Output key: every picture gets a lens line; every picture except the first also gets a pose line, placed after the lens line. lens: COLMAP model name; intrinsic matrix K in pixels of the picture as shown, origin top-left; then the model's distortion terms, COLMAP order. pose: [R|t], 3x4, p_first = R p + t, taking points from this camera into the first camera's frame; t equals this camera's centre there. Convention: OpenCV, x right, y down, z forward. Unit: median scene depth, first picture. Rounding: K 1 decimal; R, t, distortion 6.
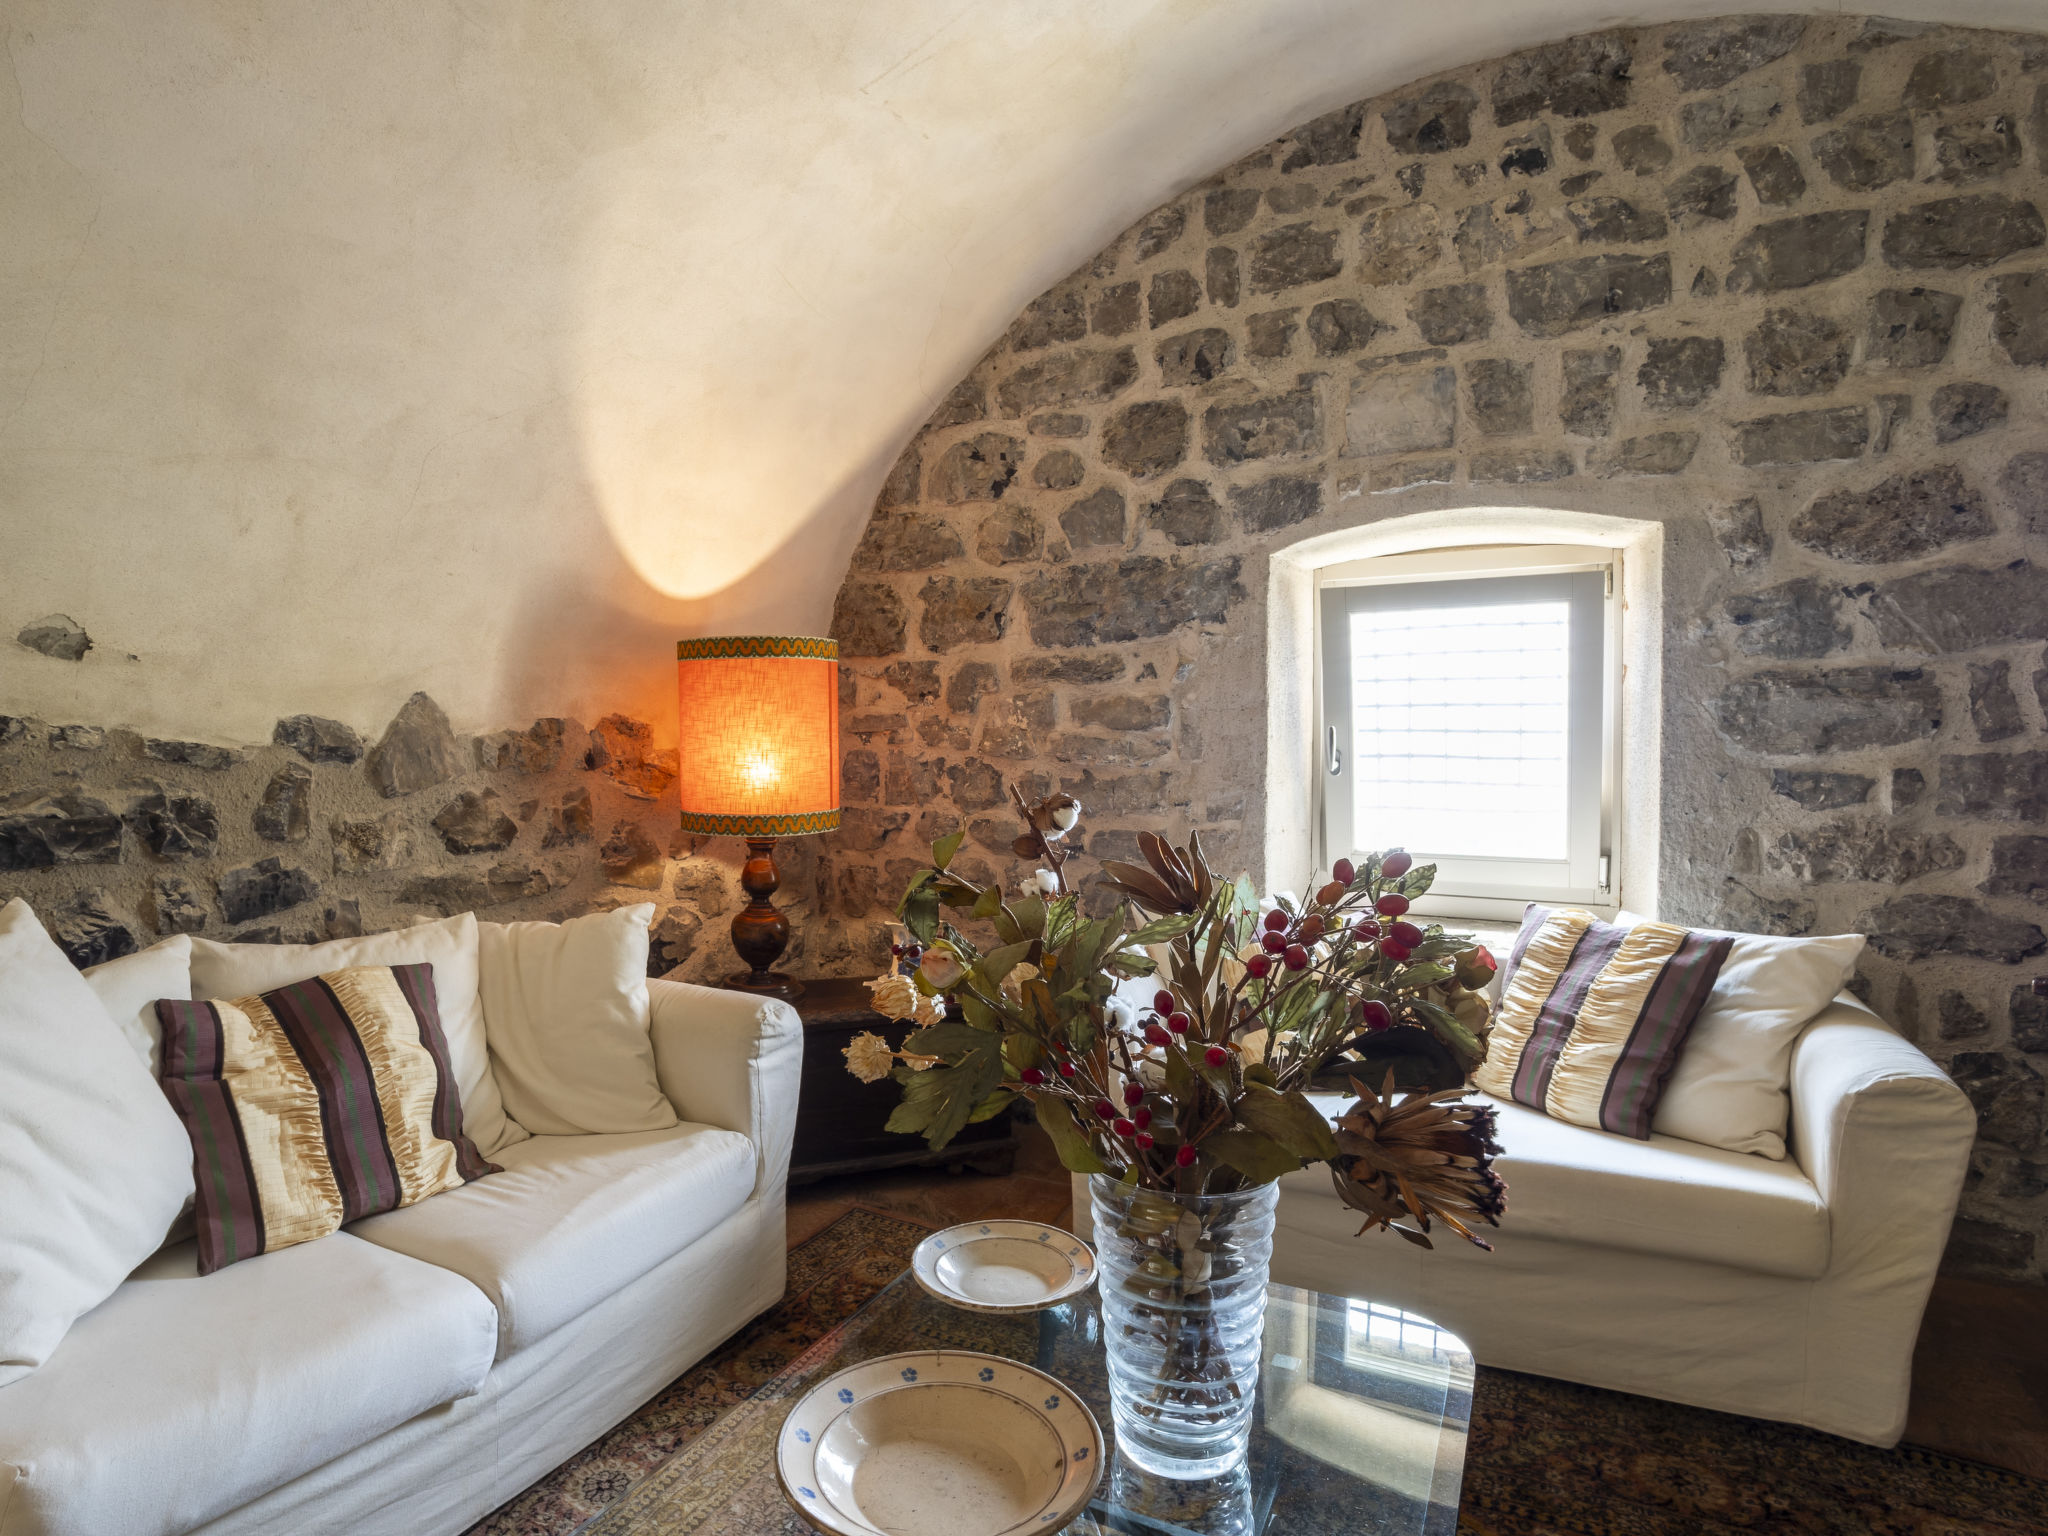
lens RADIAL K [[1082.6, 0, 950.0], [0, 1082.6, 772.0], [0, 0, 1]] dist [-0.068122, 0.008688]
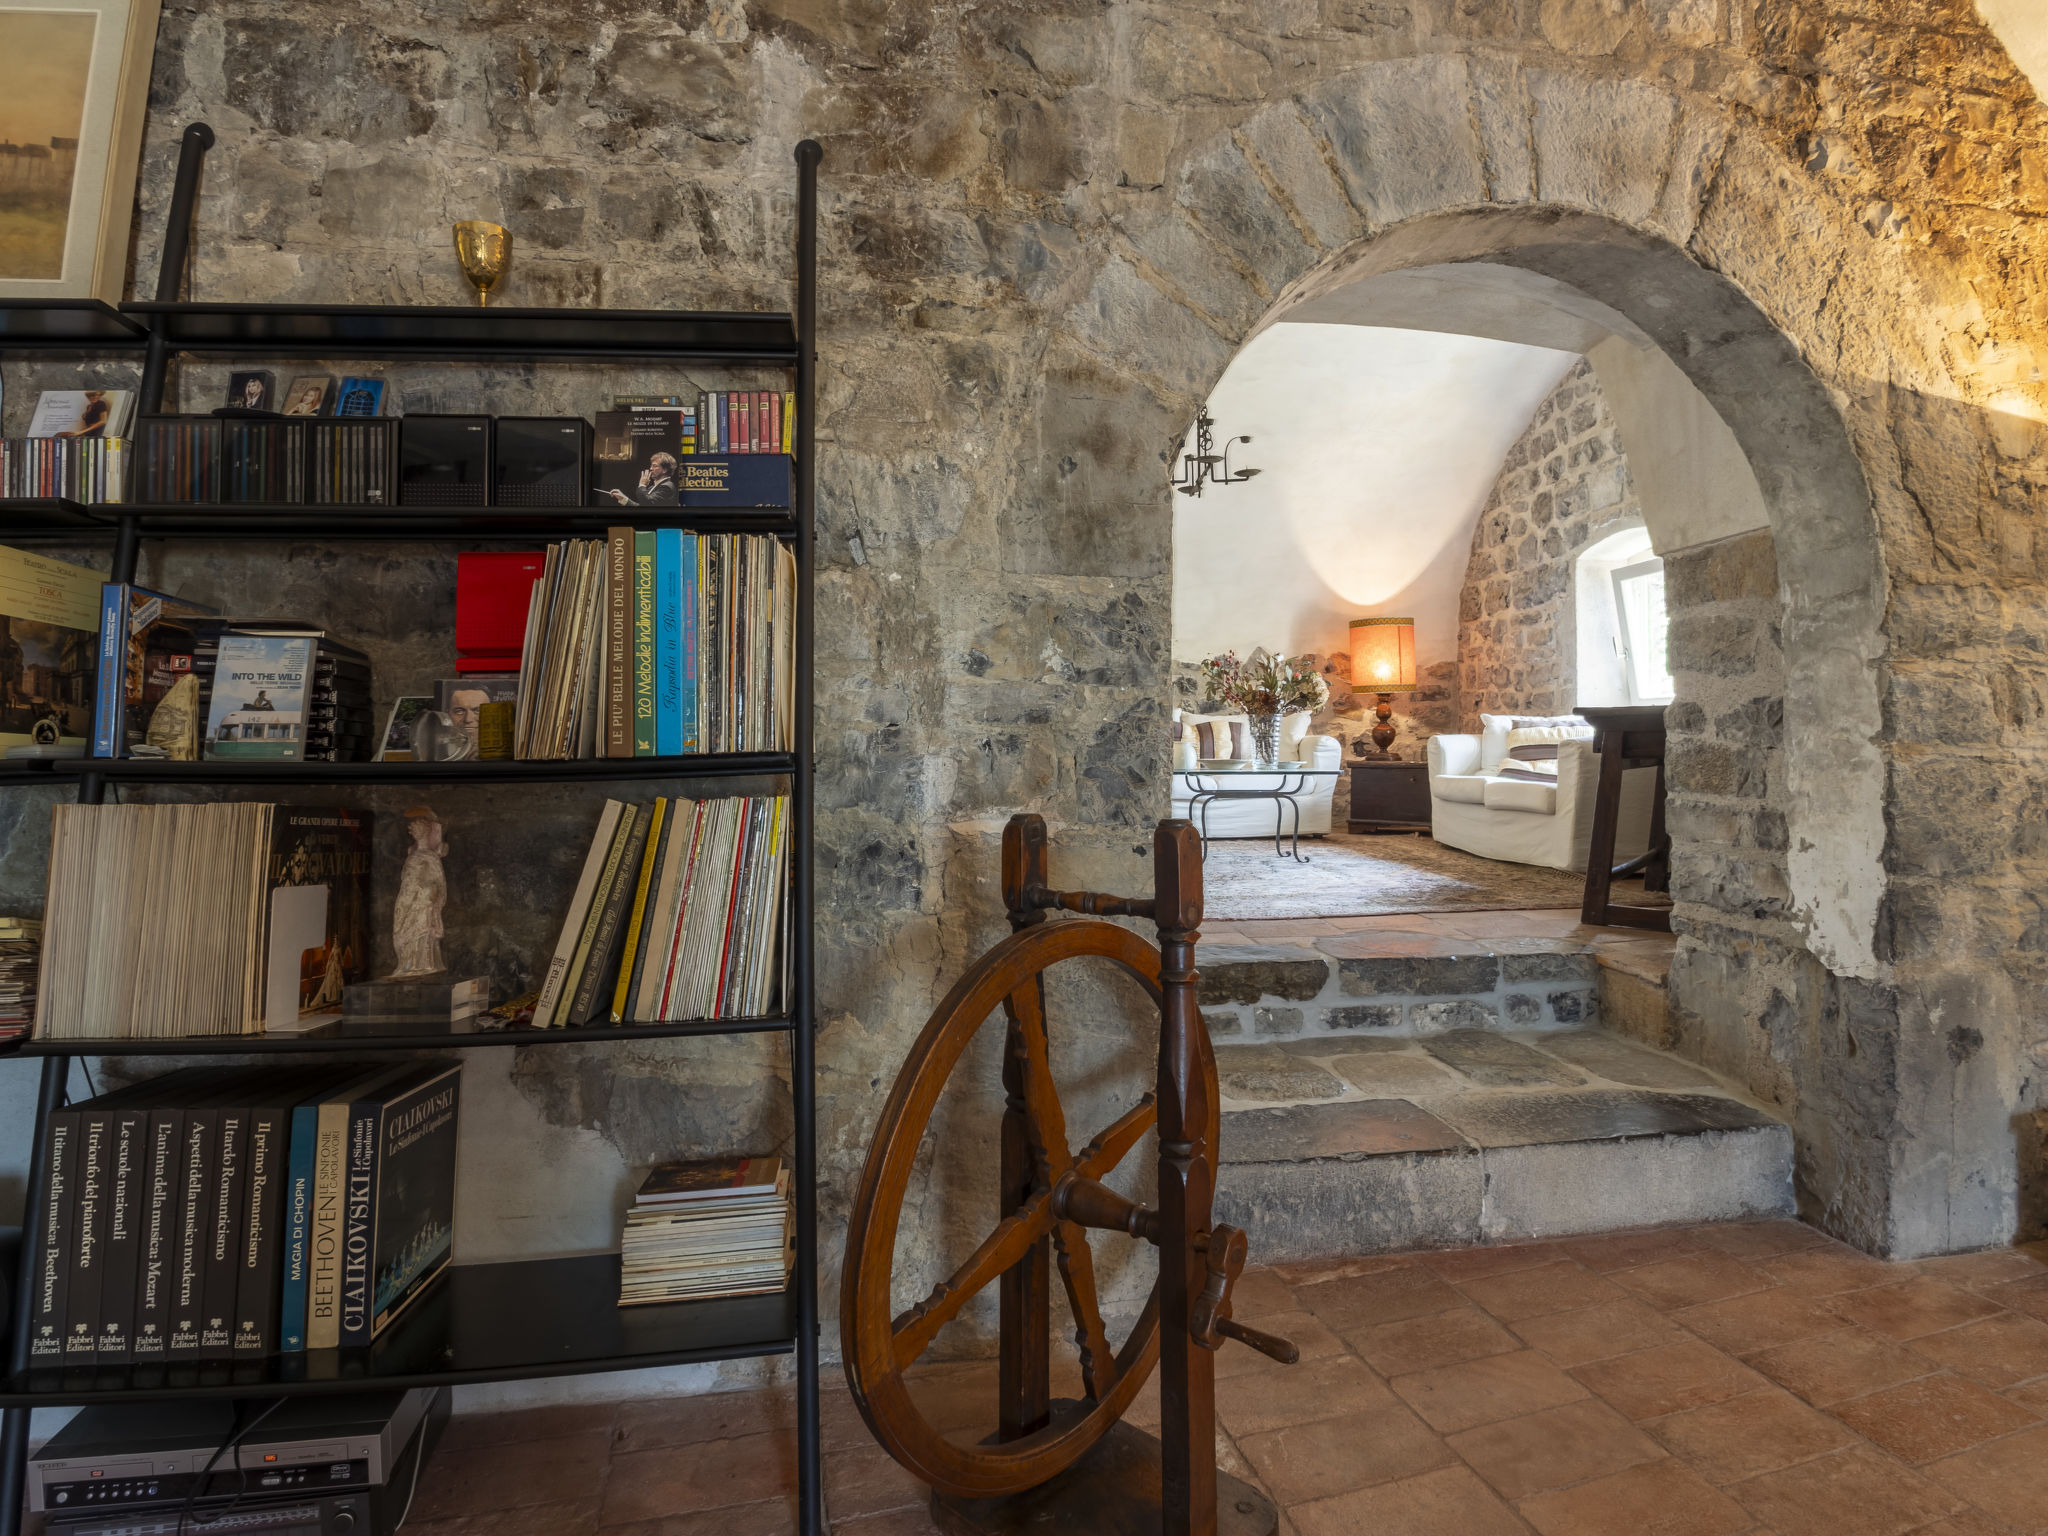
lens RADIAL K [[1087.3, 0, 1053.5], [0, 1087.3, 697.1], [0, 0, 1]] dist [-0.017659, 0.005826]
pose [[0.574275, -0.027203, -0.818210, 1.742123], [-0.018588, 0.998757, -0.046251, 0.230212], [0.818451, 0.041770, 0.573056, -1.293537]]
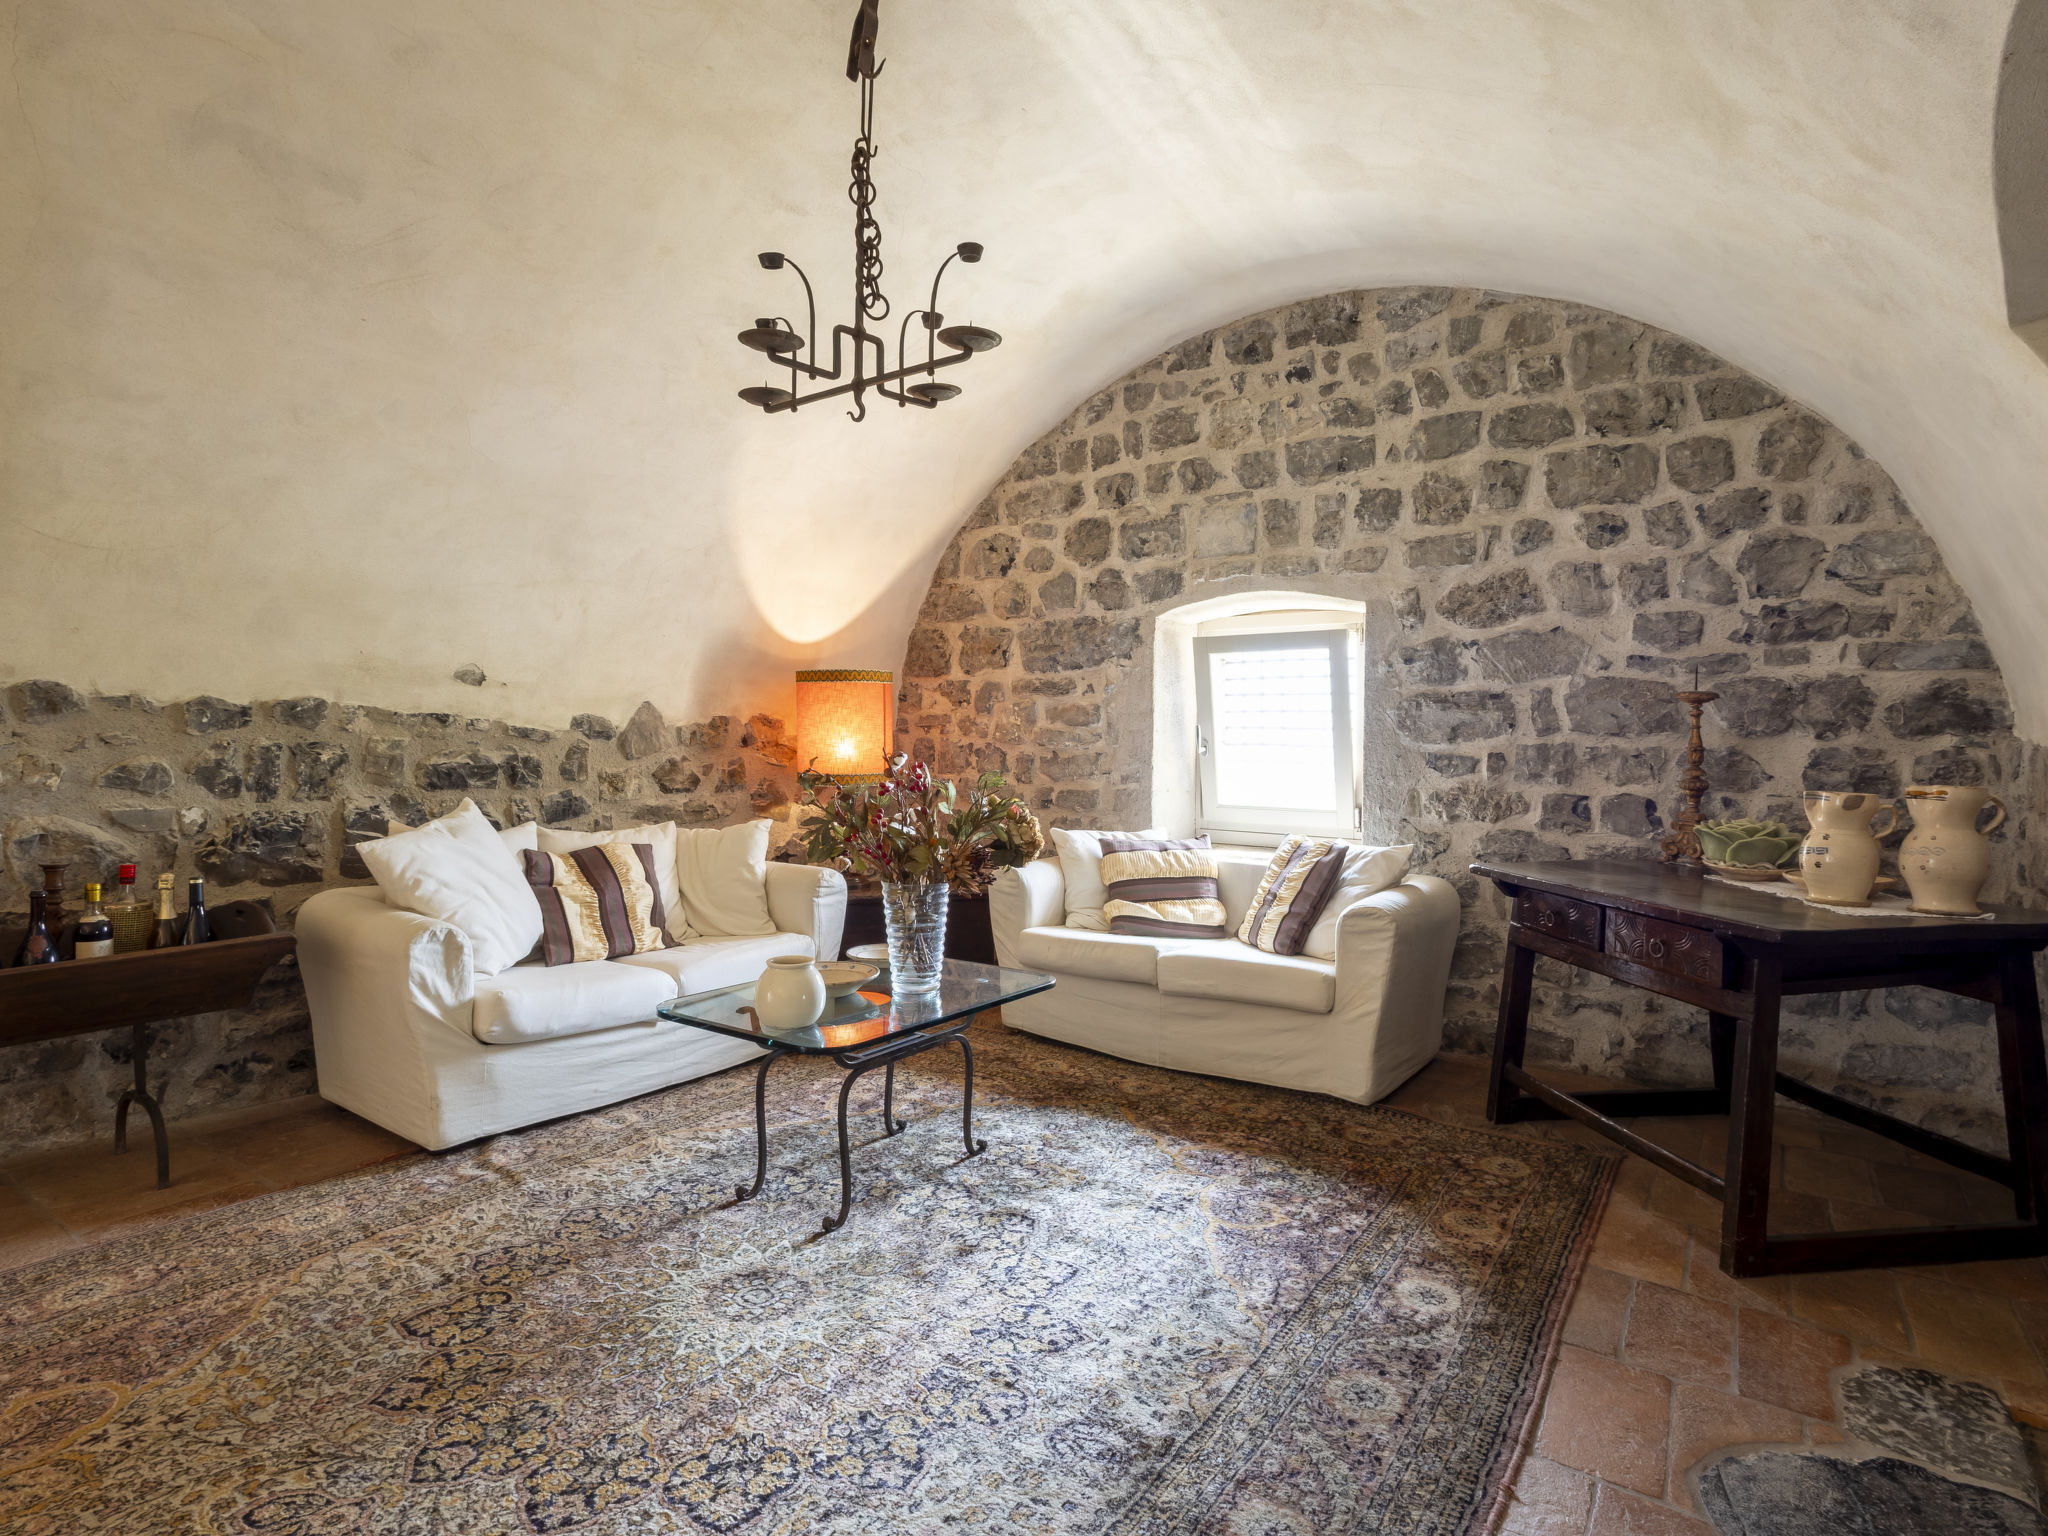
lens RADIAL K [[1087.3, 0, 1034.6], [0, 1087.3, 766.5], [0, 0, 1]] dist [-0.017659, 0.005826]
pose [[0.993988, 0.013016, -0.108716, 0.354867], [-0.012929, 0.999915, 0.001510, 0.023900], [0.108727, -0.000095, 0.994072, -0.753008]]
